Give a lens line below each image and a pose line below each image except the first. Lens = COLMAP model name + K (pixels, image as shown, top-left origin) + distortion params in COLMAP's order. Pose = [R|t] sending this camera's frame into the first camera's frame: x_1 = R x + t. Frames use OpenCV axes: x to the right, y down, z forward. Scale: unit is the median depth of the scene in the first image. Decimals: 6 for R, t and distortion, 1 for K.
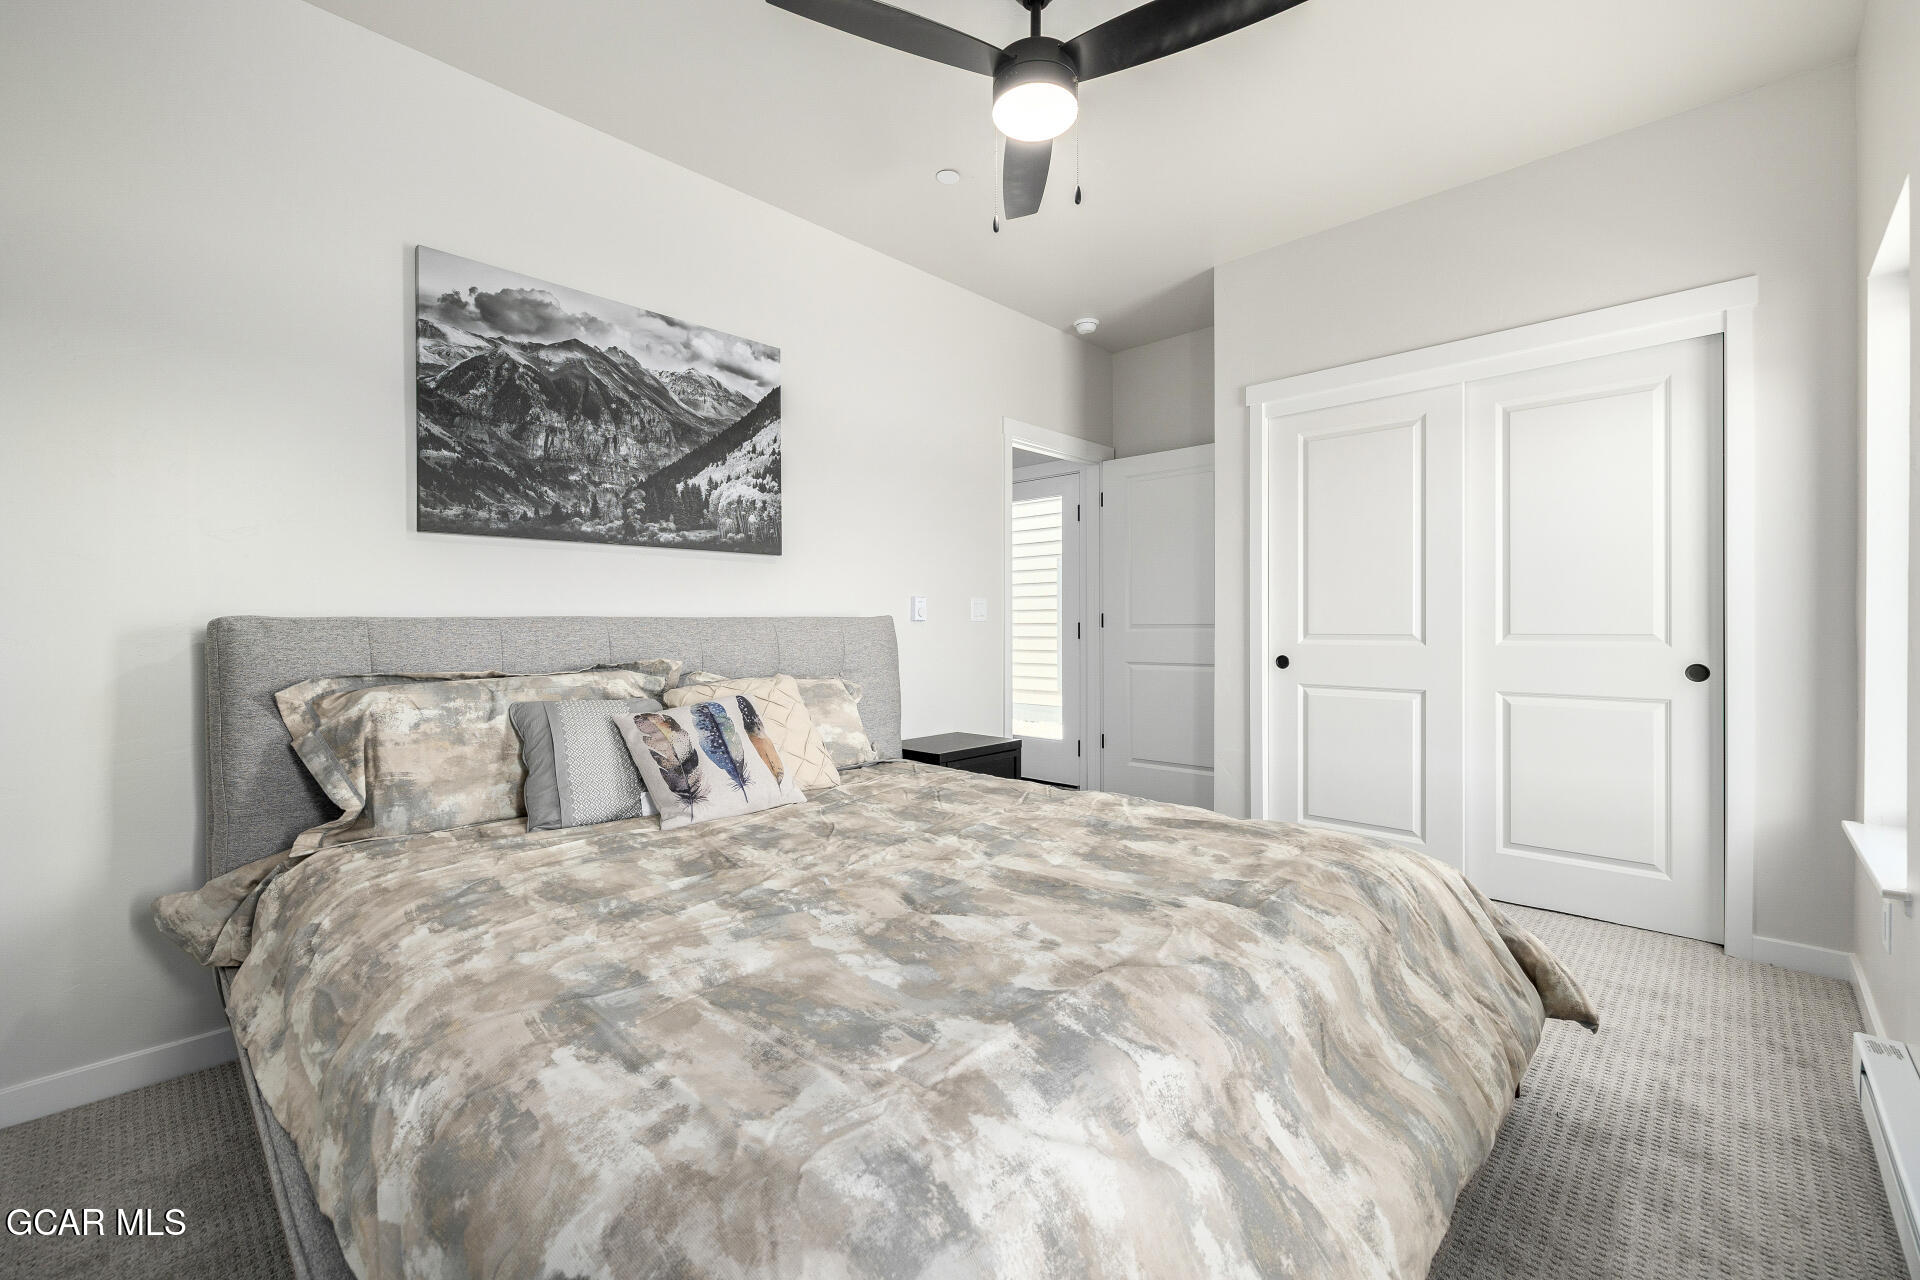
lens RADIAL K [[811.5, 0, 960.1], [0, 811.5, 629.5], [0, 0, 1]] dist [0.001227, 0.000306]
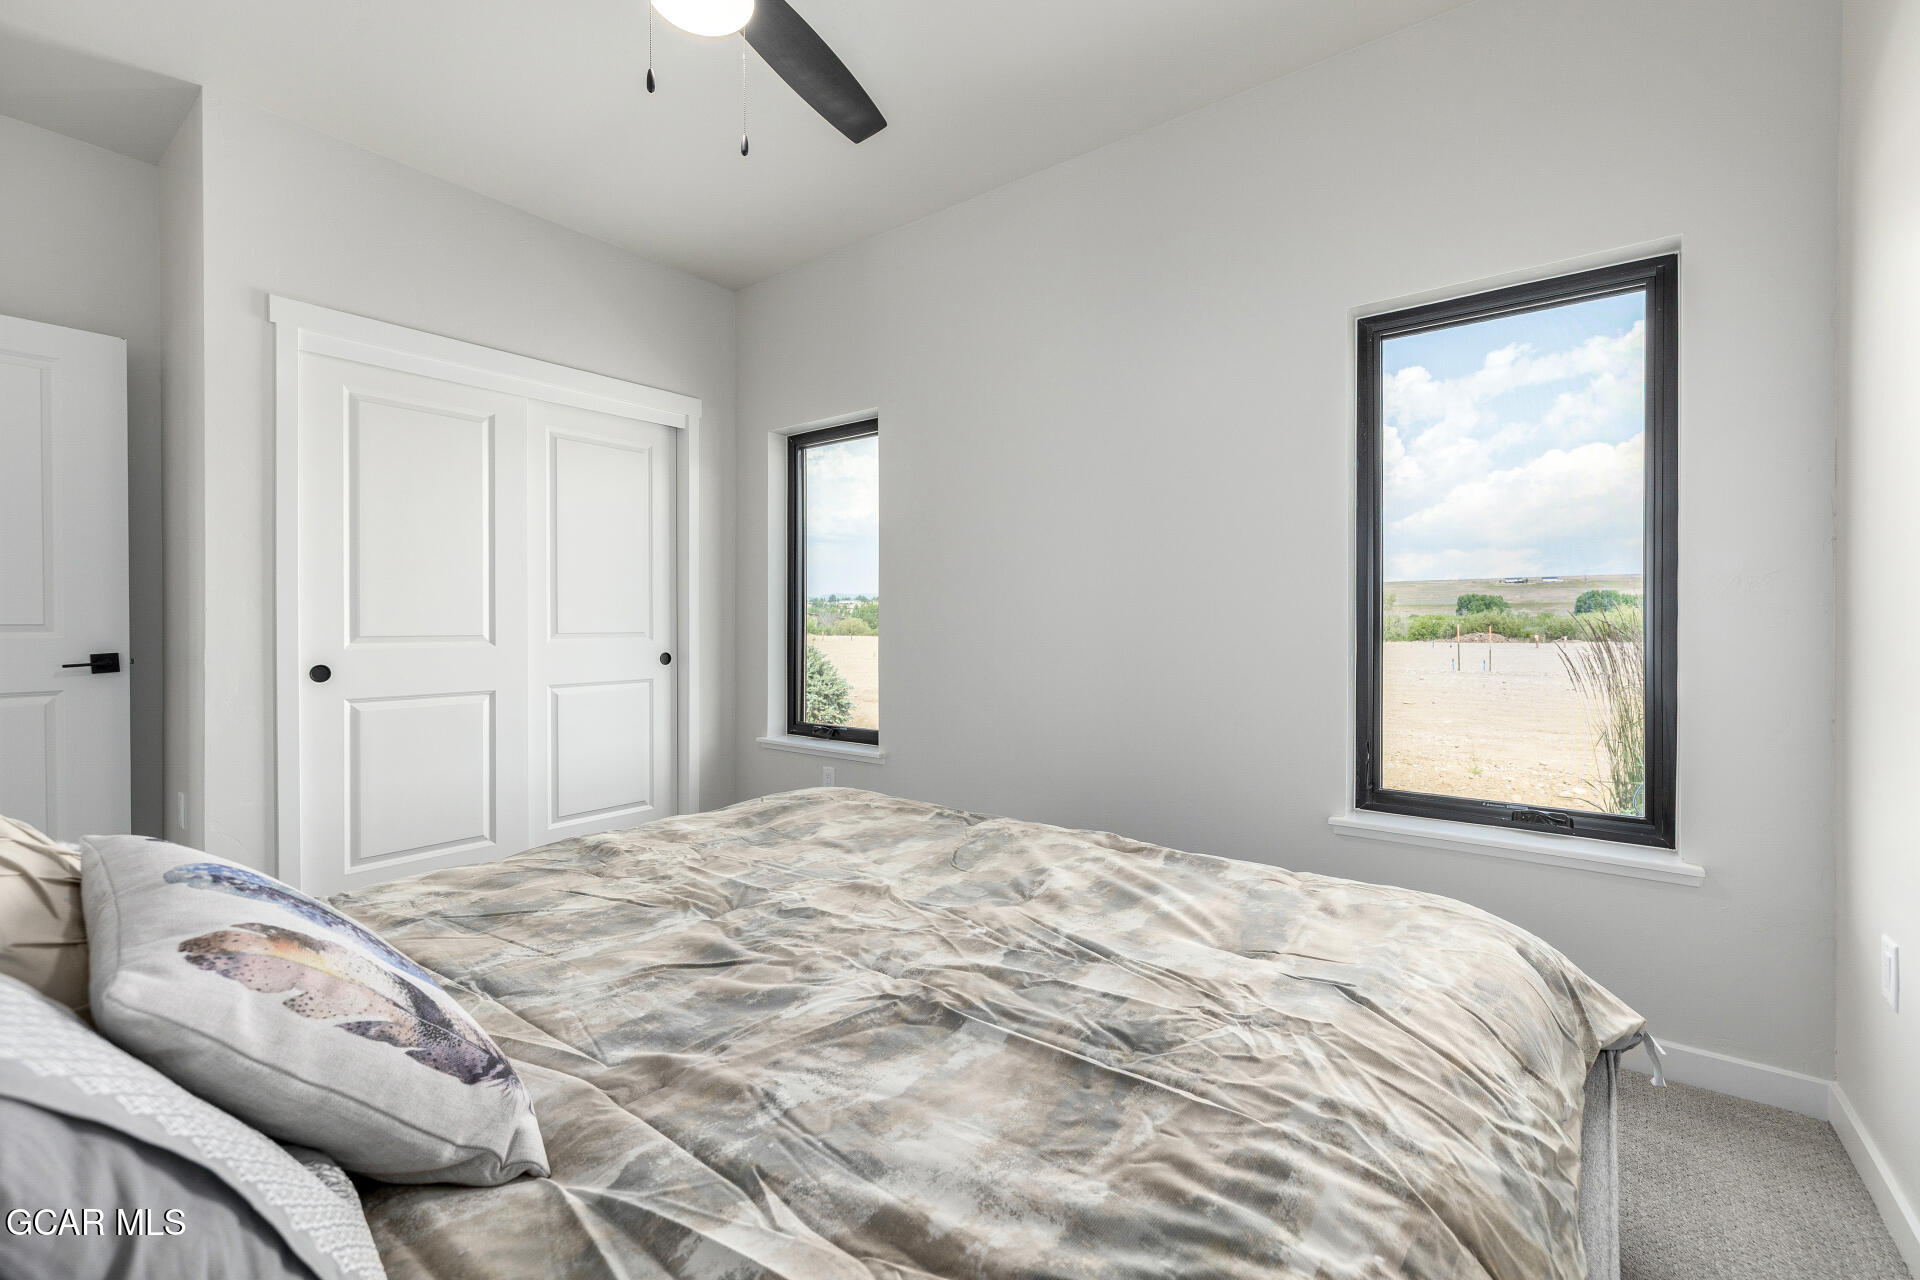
lens RADIAL K [[811.5, 0, 951.8], [0, 811.5, 631.1], [0, 0, 1]] dist [0.001227, 0.000306]
pose [[-0.103023, -0.005323, 0.994665, -0.489137], [0.004790, 0.999971, 0.005847, -0.002037], [-0.994667, 0.005367, -0.102994, 0.548165]]
